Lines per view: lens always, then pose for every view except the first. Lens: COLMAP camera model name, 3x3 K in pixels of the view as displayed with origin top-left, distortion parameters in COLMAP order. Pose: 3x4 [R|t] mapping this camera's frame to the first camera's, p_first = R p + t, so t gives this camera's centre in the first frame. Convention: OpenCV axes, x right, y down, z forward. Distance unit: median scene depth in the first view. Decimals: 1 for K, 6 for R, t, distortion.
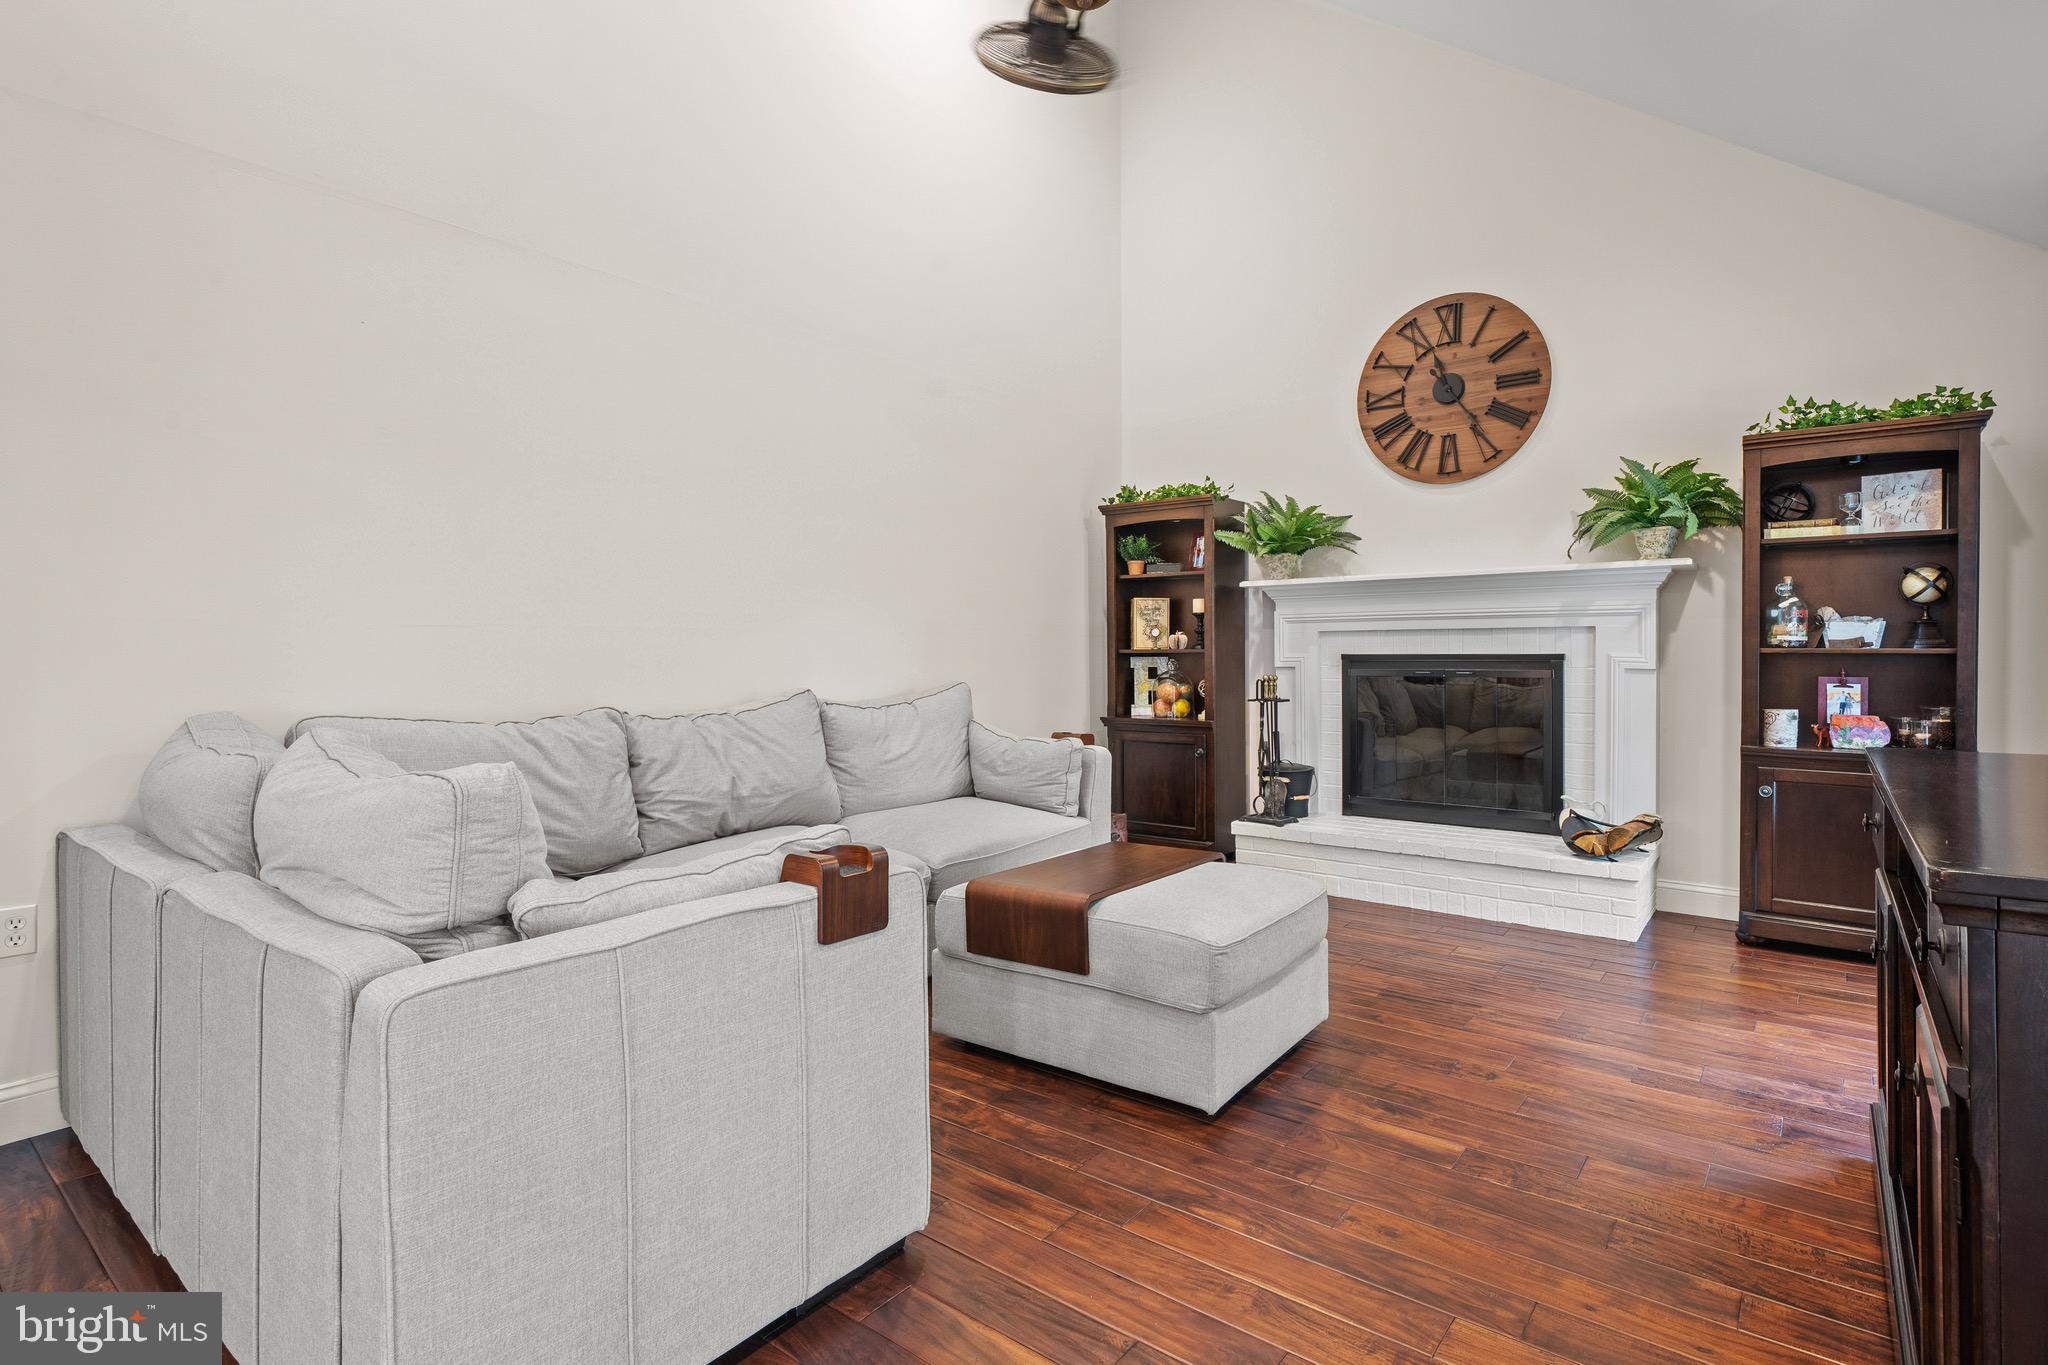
lens RADIAL K [[988.4, 0, 1043.7], [0, 988.4, 645.9], [0, 0, 1]] dist [0.029039, 0.000562]
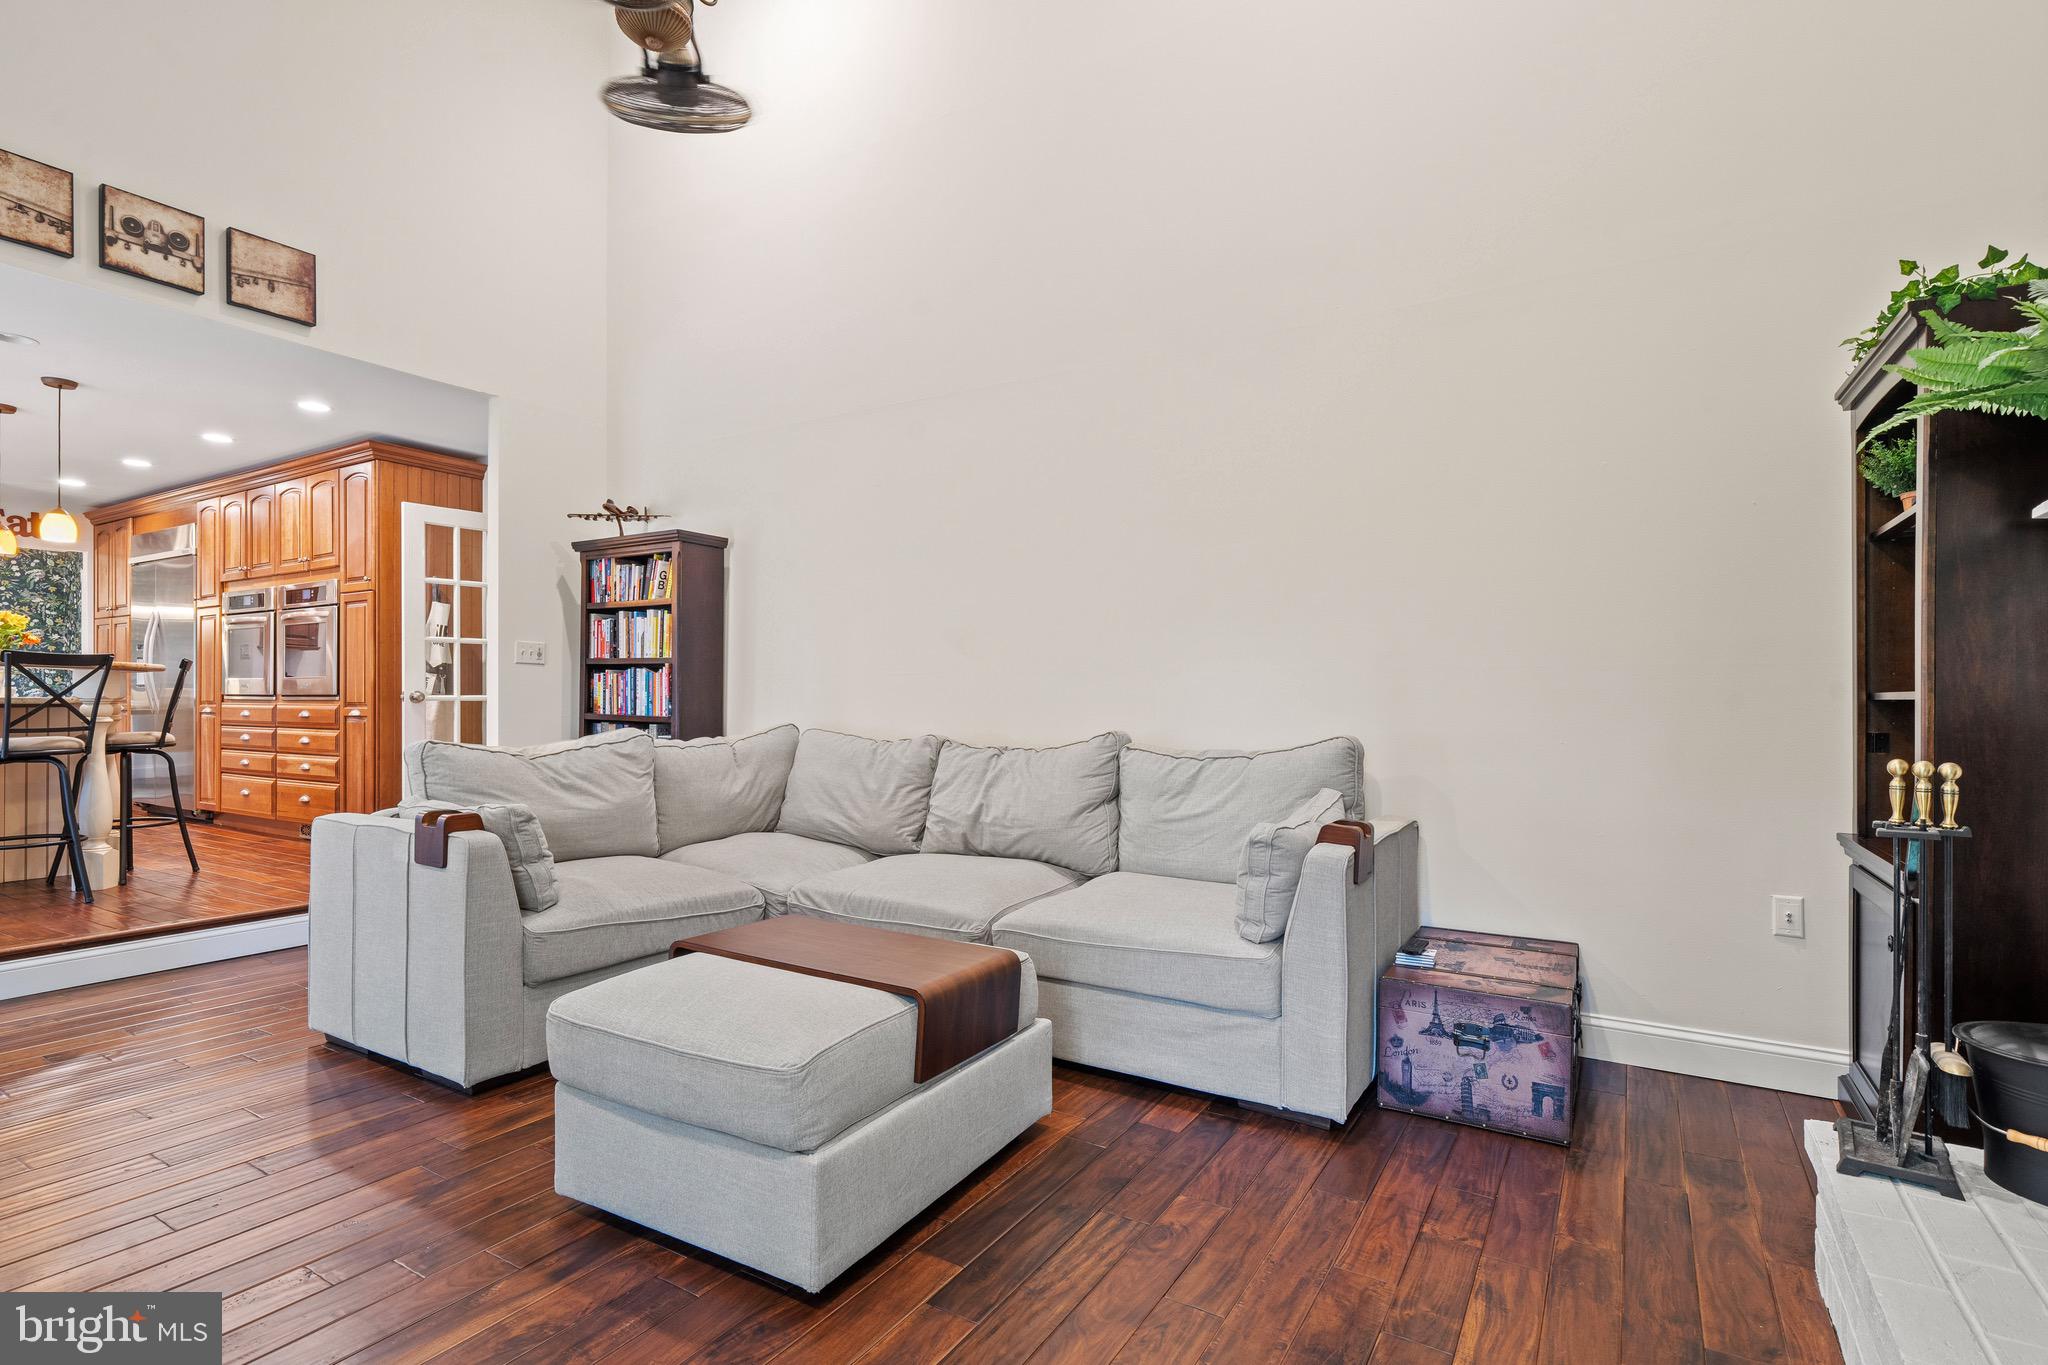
lens RADIAL K [[988.4, 0, 1027.8], [0, 988.4, 699.7], [0, 0, 1]] dist [0.029039, 0.000562]
pose [[0.109353, -0.001281, -0.994002, 1.334723], [-0.004577, 0.999988, -0.001793, 0.032498], [0.993992, 0.004746, 0.109346, 1.585609]]
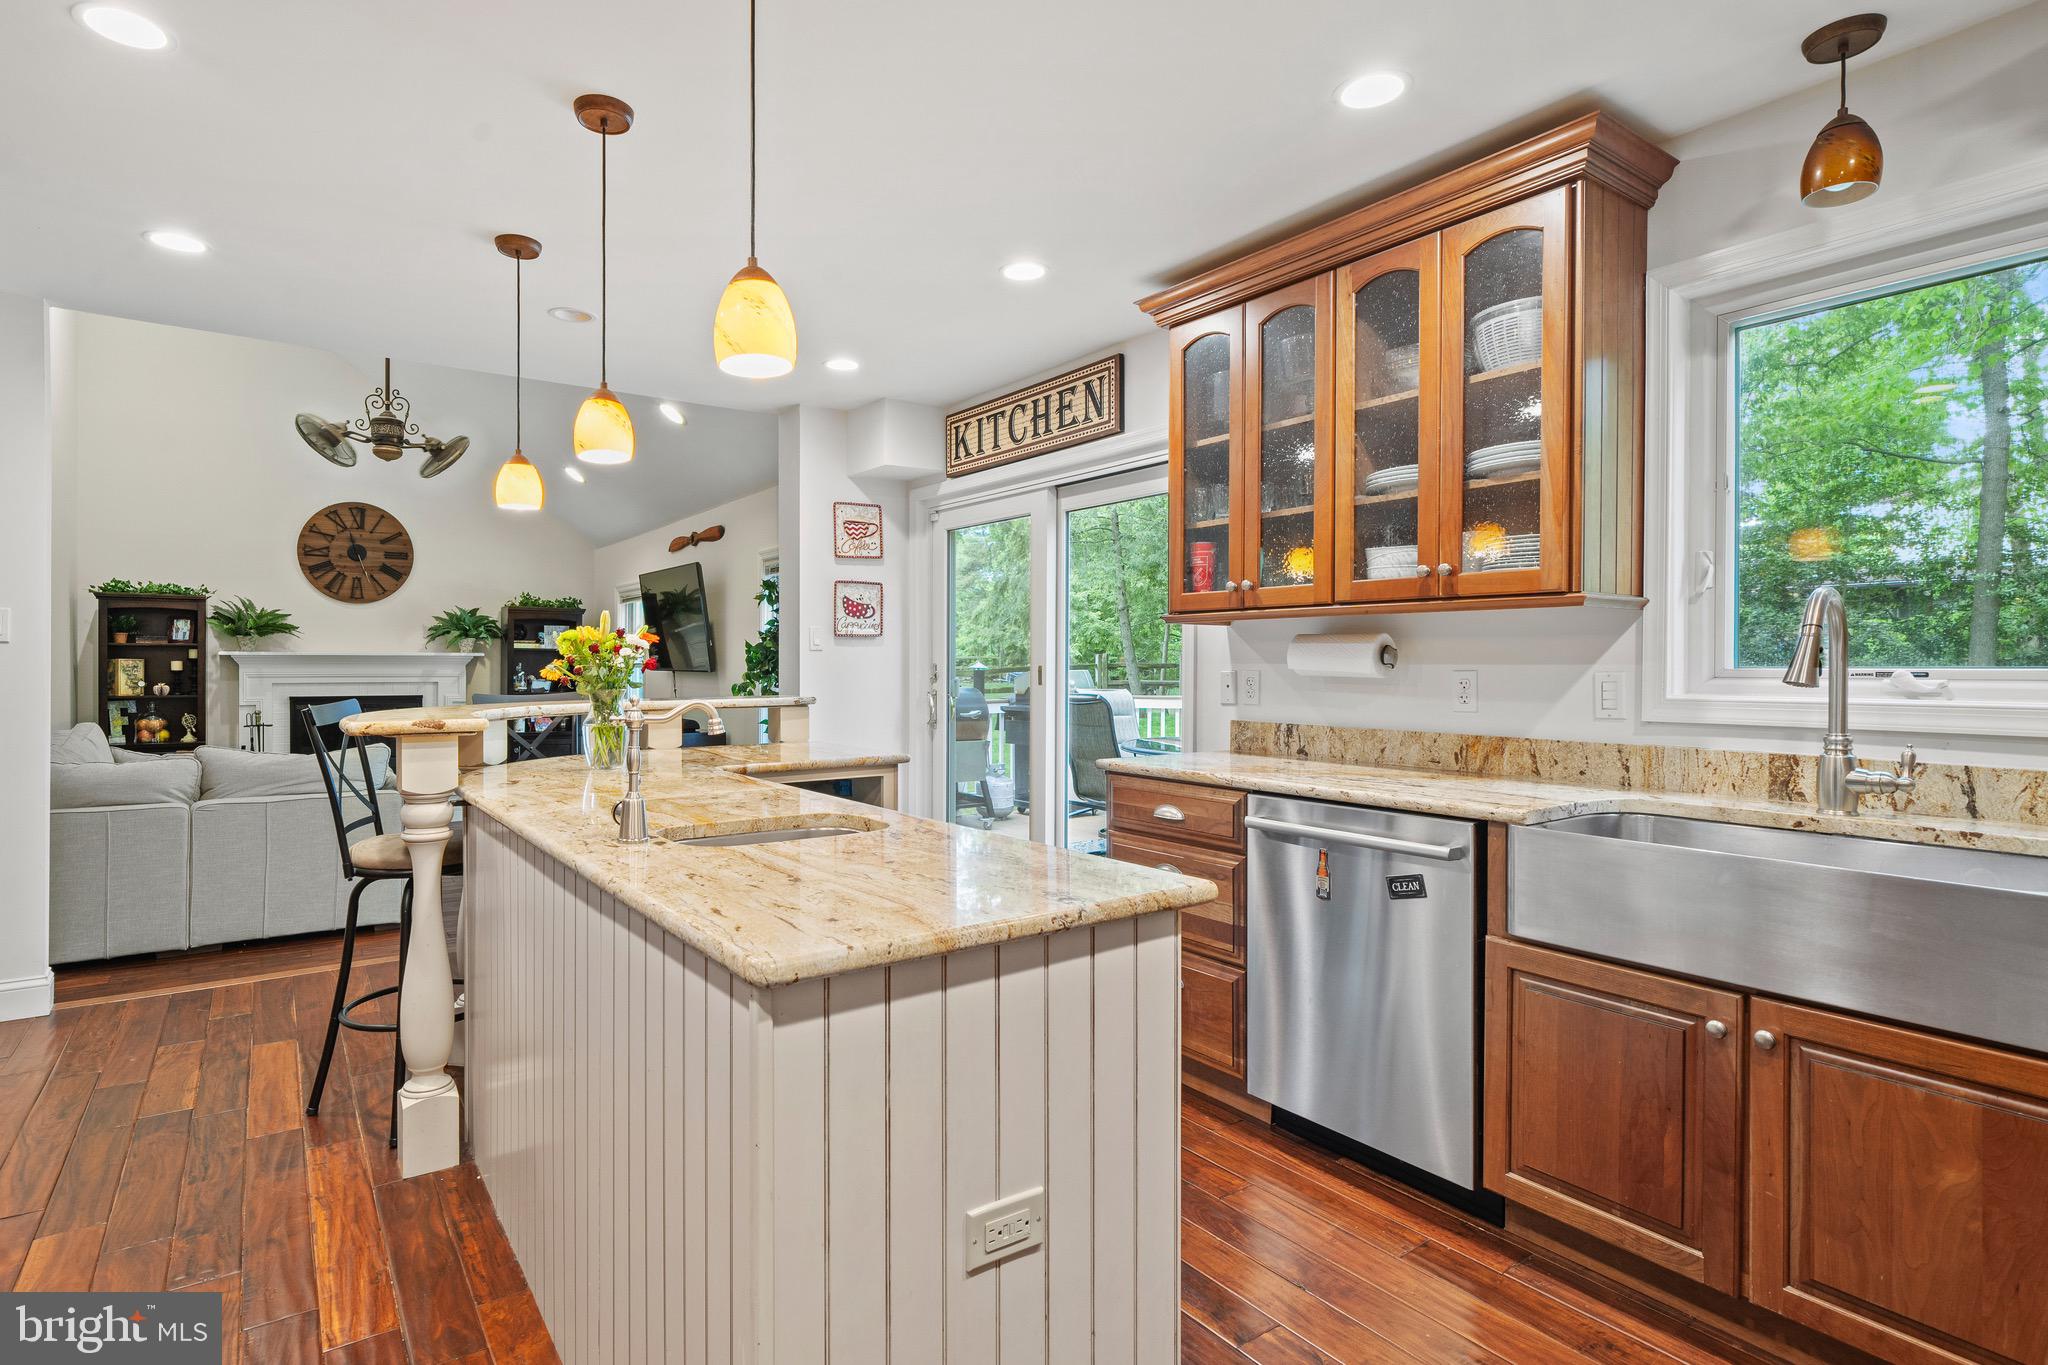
lens RADIAL K [[988.4, 0, 1021.5], [0, 988.4, 686.0], [0, 0, 1]] dist [0.029039, 0.000562]
pose [[0.253643, -0.002194, 0.967295, -1.064676], [-0.002803, 0.999992, 0.003003, -0.019256], [-0.967294, -0.003473, 0.253635, -0.657939]]
